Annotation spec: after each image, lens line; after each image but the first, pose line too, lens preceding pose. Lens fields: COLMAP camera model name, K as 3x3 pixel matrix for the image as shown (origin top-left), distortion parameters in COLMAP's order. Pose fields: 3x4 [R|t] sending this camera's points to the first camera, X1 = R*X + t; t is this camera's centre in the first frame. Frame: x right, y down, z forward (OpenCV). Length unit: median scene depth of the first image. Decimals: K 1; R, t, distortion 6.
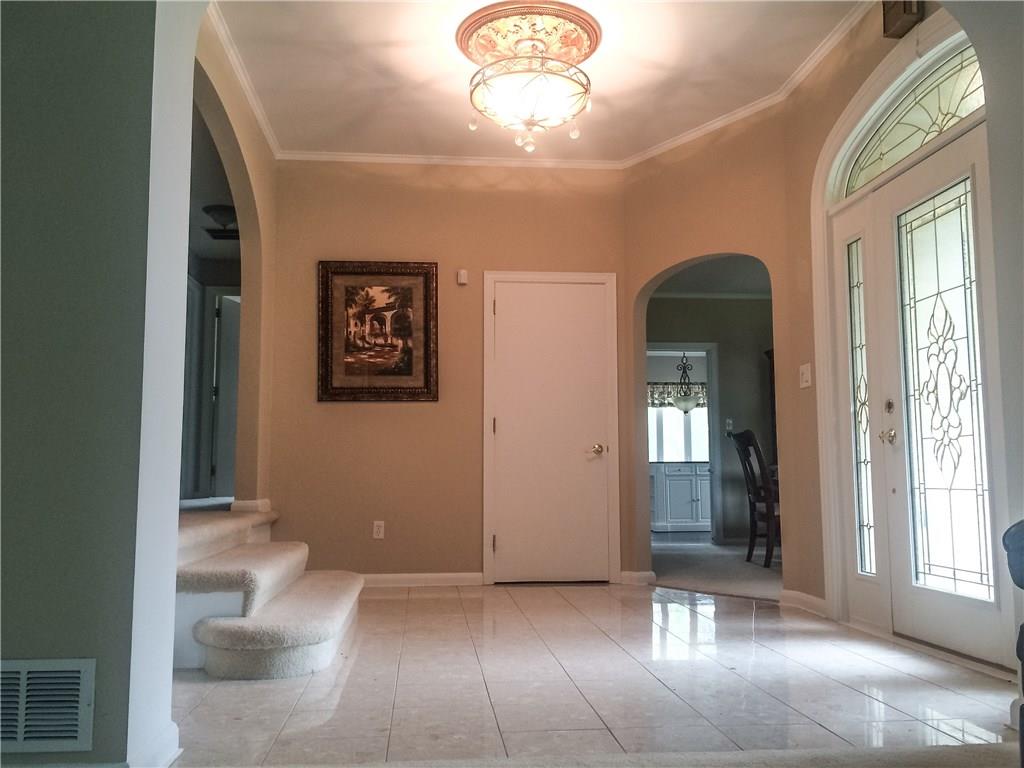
lens RADIAL K [[887.0, 0, 512.0], [0, 887.0, 384.0], [0, 0, 1]] dist [0.105907, -0.150867]
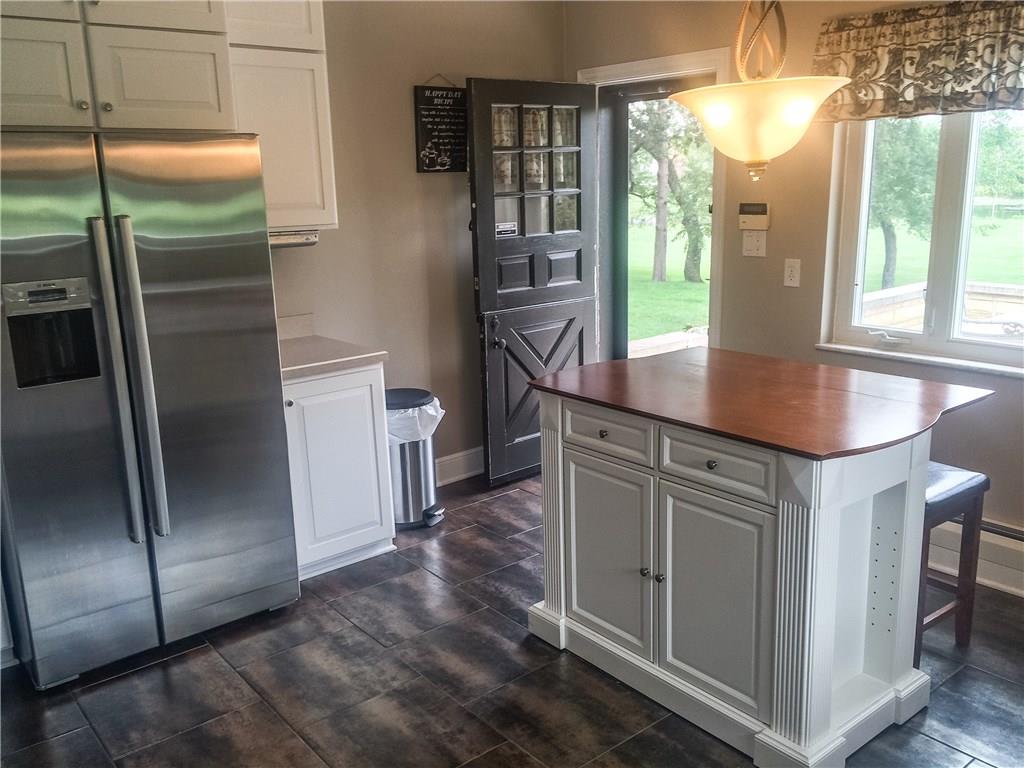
lens RADIAL K [[887.0, 0, 512.0], [0, 887.0, 384.0], [0, 0, 1]] dist [0.105907, -0.150867]
pose [[0.554662, 0.182811, -0.811746, 0.342289], [0.111448, 0.950454, 0.290201, 0.012518], [0.824579, -0.251431, 0.506806, 0.815446]]
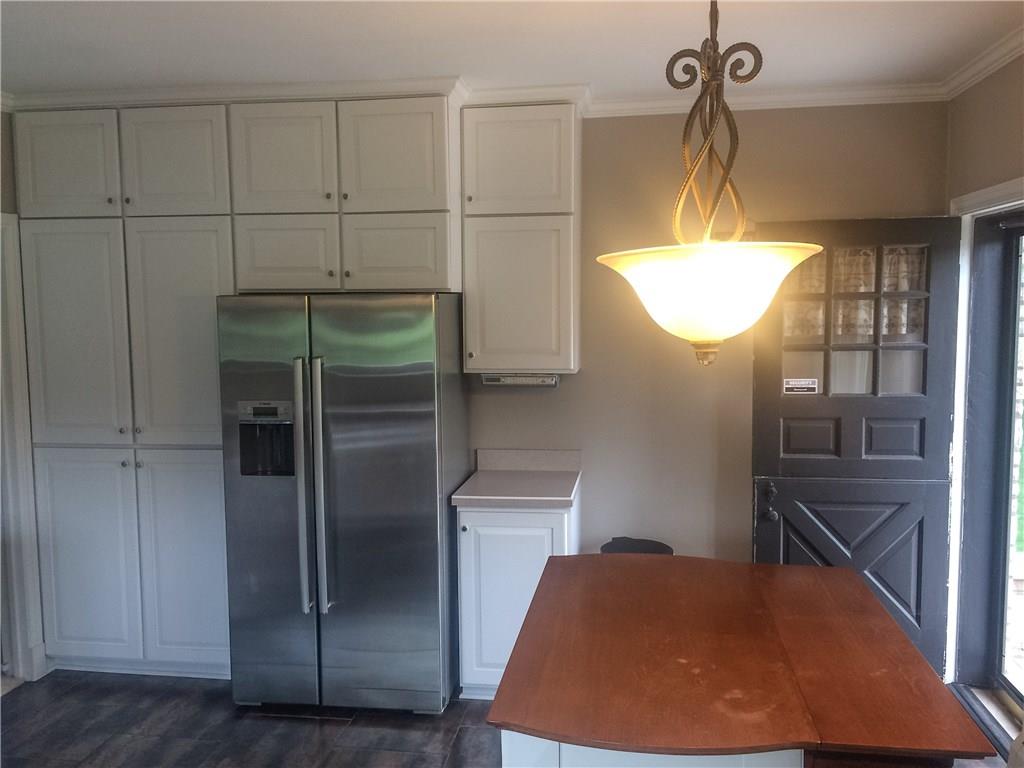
lens RADIAL K [[887.0, 0, 512.0], [0, 887.0, 384.0], [0, 0, 1]] dist [0.105907, -0.150867]
pose [[-0.244407, 0.098422, -0.964665, 0.371583], [0.116518, 0.990608, 0.071548, 0.026172], [0.962647, -0.094914, -0.253580, 1.062835]]
